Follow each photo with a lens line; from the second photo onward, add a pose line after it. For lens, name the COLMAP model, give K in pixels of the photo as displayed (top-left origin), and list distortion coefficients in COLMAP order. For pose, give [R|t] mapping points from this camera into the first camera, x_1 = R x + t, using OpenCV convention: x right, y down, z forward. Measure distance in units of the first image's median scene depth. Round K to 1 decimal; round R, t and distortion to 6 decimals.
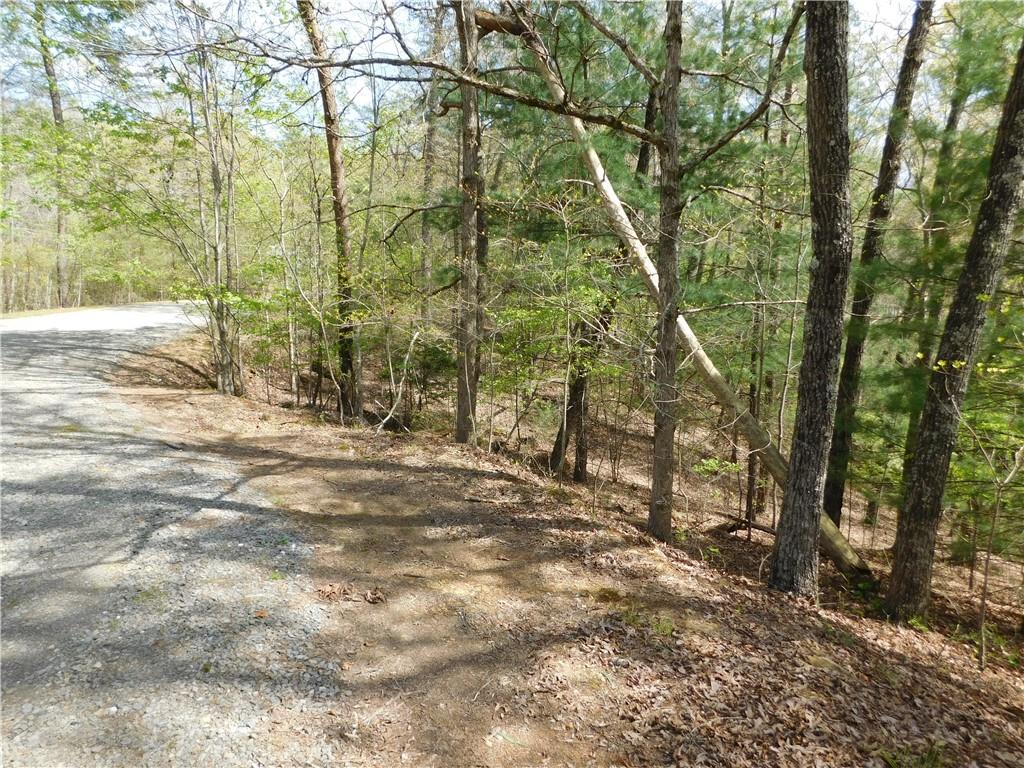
lens RADIAL K [[691.6, 0, 512.3], [0, 691.6, 386.7], [0, 0, 1]] dist [-0.008158, 0.020590]
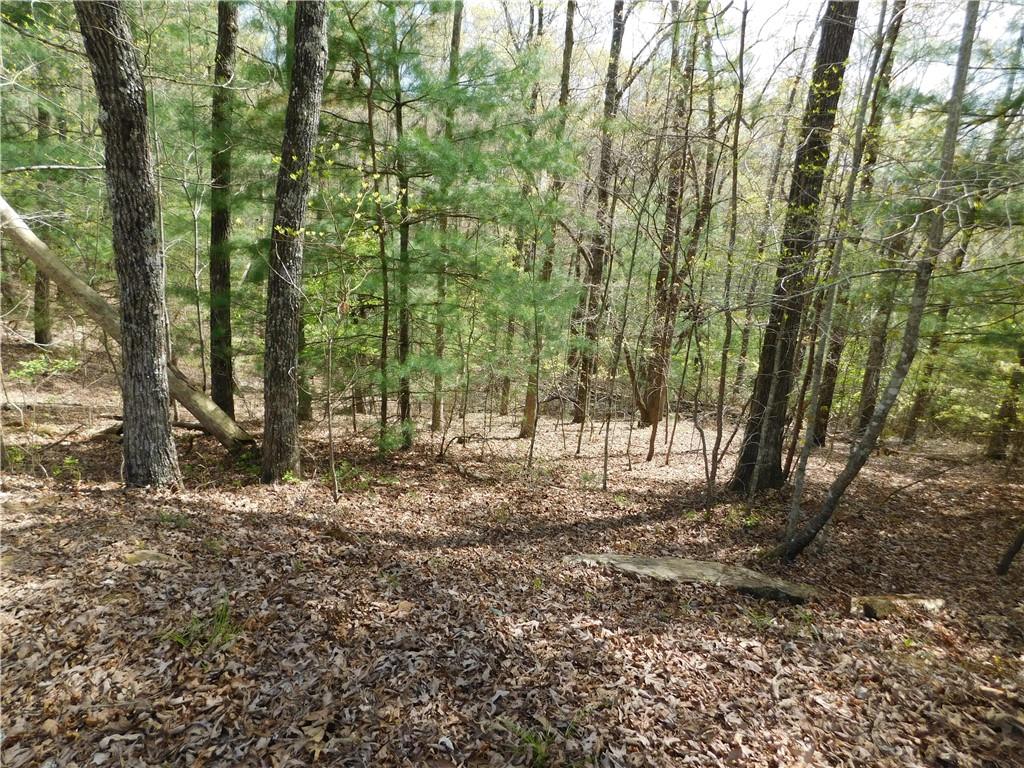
lens RADIAL K [[691.6, 0, 508.2], [0, 691.6, 382.5], [0, 0, 1]] dist [-0.008158, 0.020590]
pose [[0.710442, -0.189809, 0.677676, 0.143049], [0.078892, 0.978352, 0.191318, 0.021212], [-0.699320, -0.082457, 0.710037, 0.010589]]
